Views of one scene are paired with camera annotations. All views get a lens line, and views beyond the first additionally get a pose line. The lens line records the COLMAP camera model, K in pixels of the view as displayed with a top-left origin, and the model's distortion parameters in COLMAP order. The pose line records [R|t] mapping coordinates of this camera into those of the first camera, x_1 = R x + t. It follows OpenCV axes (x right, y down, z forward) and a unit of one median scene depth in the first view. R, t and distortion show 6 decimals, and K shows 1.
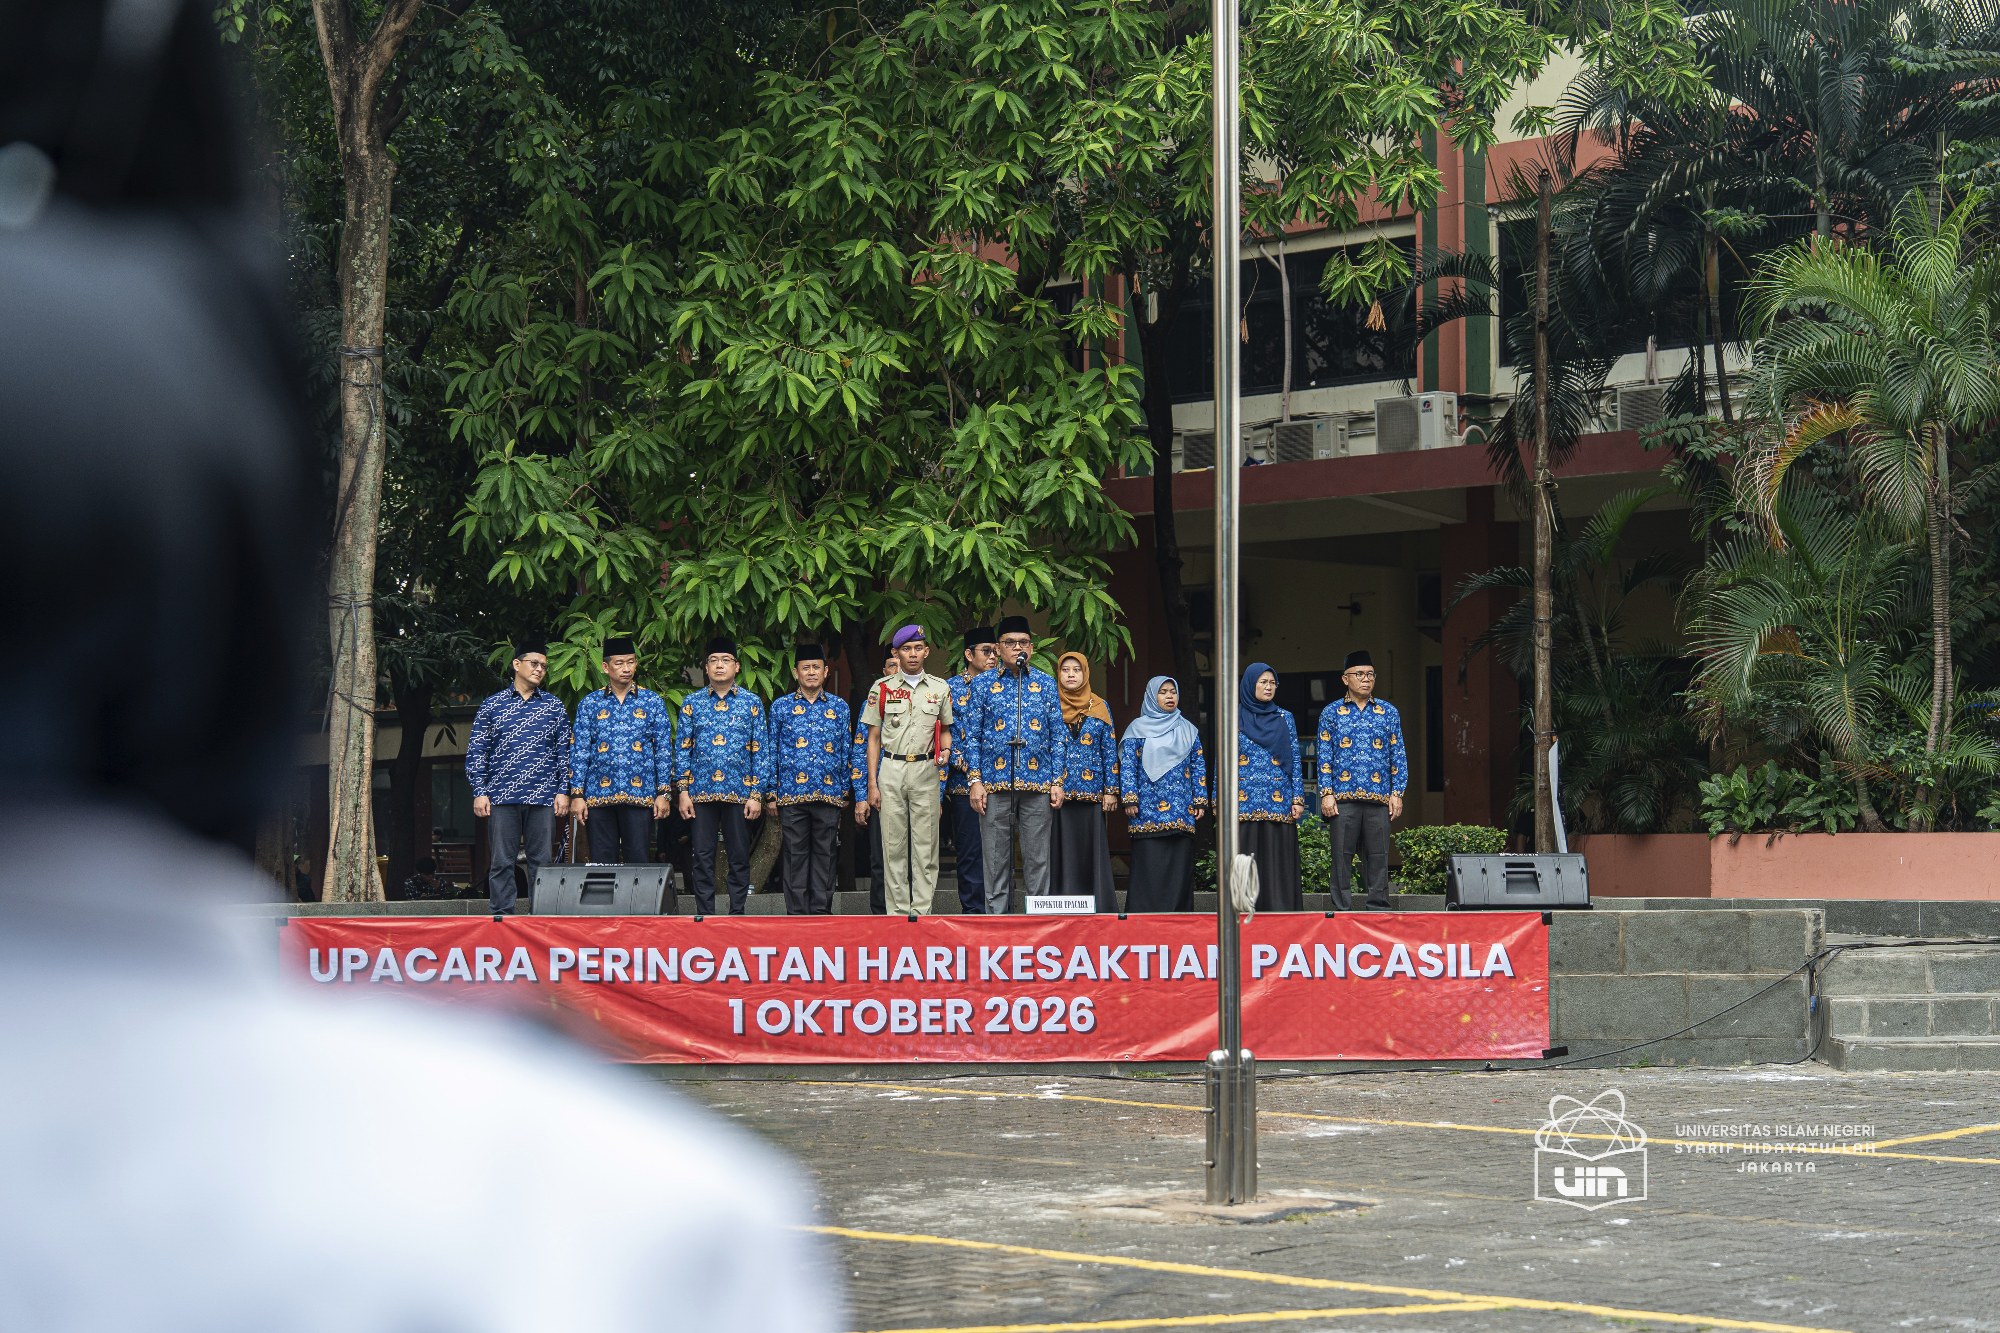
lens RADIAL K [[3809.1, 0, 1006.6], [0, 3809.1, 663.3], [0, 0, 1]] dist [-0.060433, 0.000000]
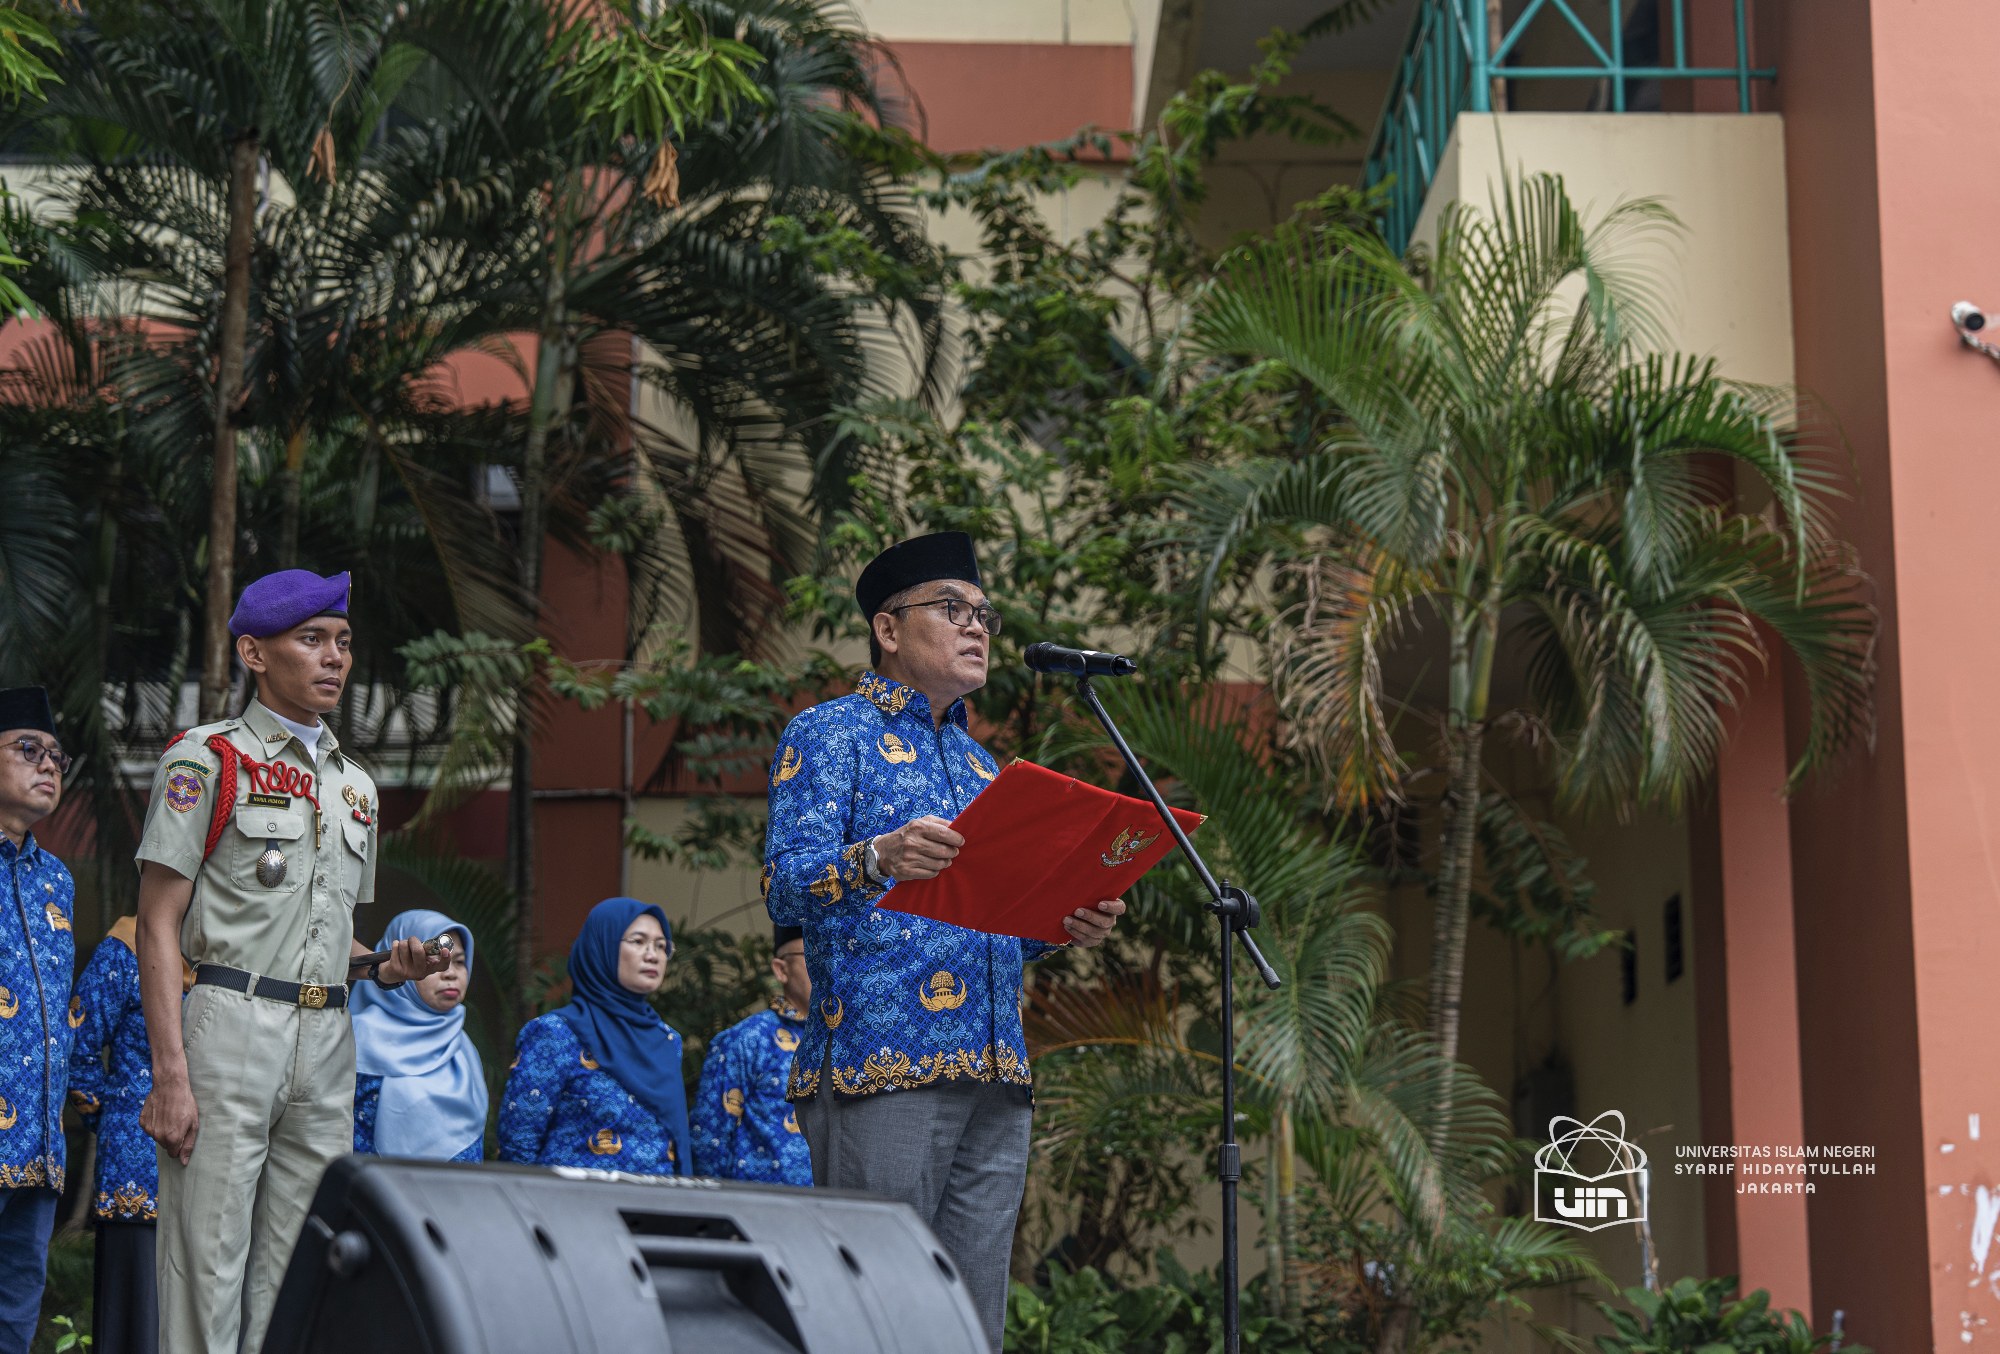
lens RADIAL K [[4064.1, 0, 1014.2], [0, 4064.1, 682.0], [0, 0, 1]] dist [0.010503, 0.000000]
pose [[0.683990, 0.158271, 0.712115, -0.256551], [-0.034538, 0.982111, -0.185106, 0.068002], [-0.728673, 0.102015, 0.677221, 0.857260]]
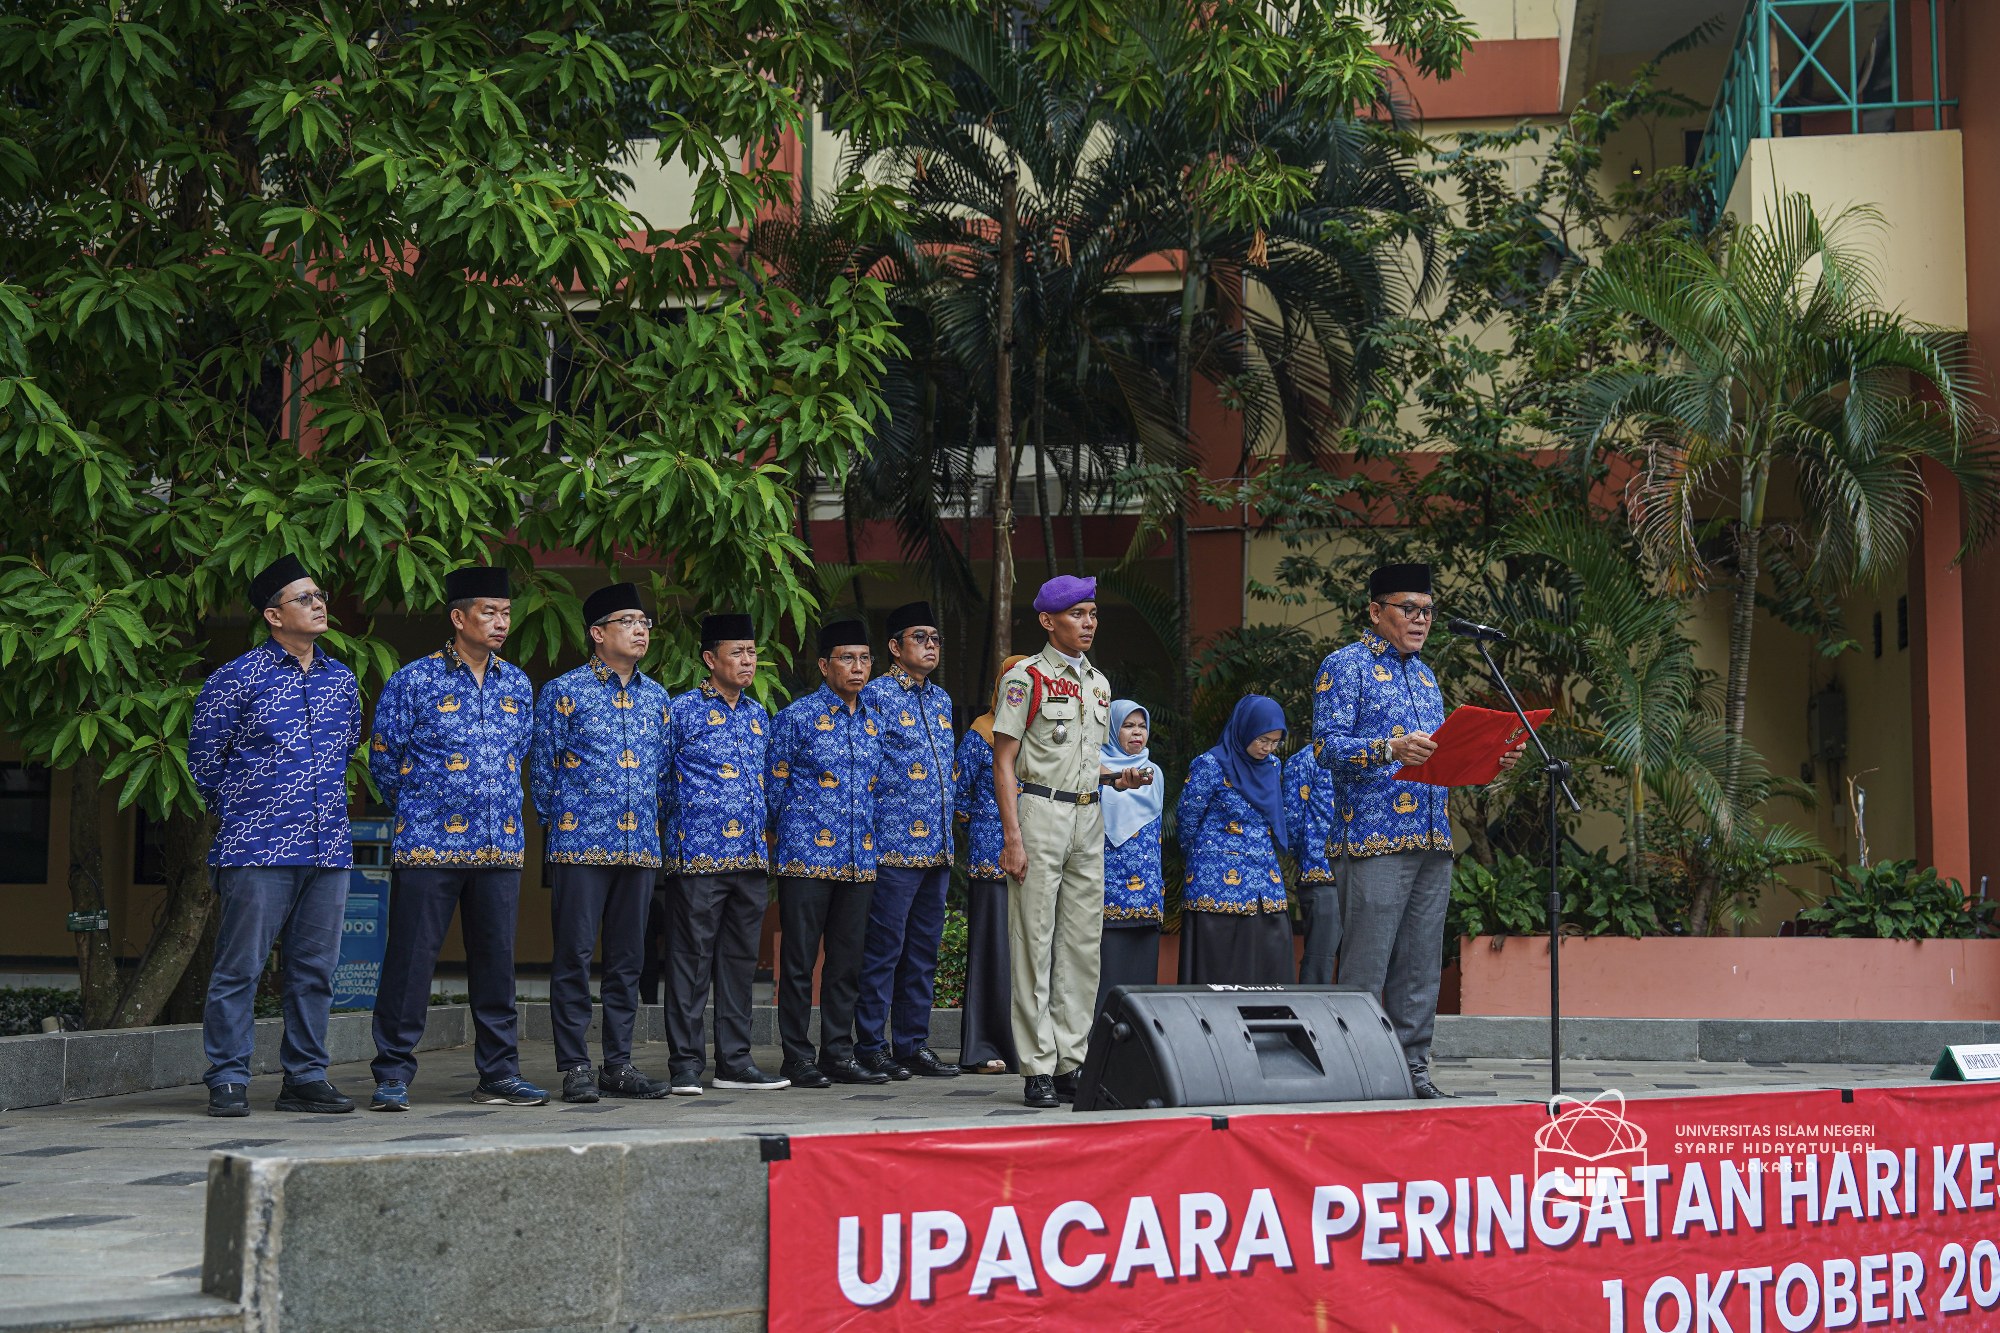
lens RADIAL K [[2673.0, 0, 954.7], [0, 2673.0, 694.1], [0, 0, 1]] dist [-0.033214, 0.000000]
pose [[0.818573, 0.062907, 0.570948, -0.325396], [-0.038177, 0.997745, -0.055196, 0.038005], [-0.573133, 0.023385, 0.819129, 0.778162]]
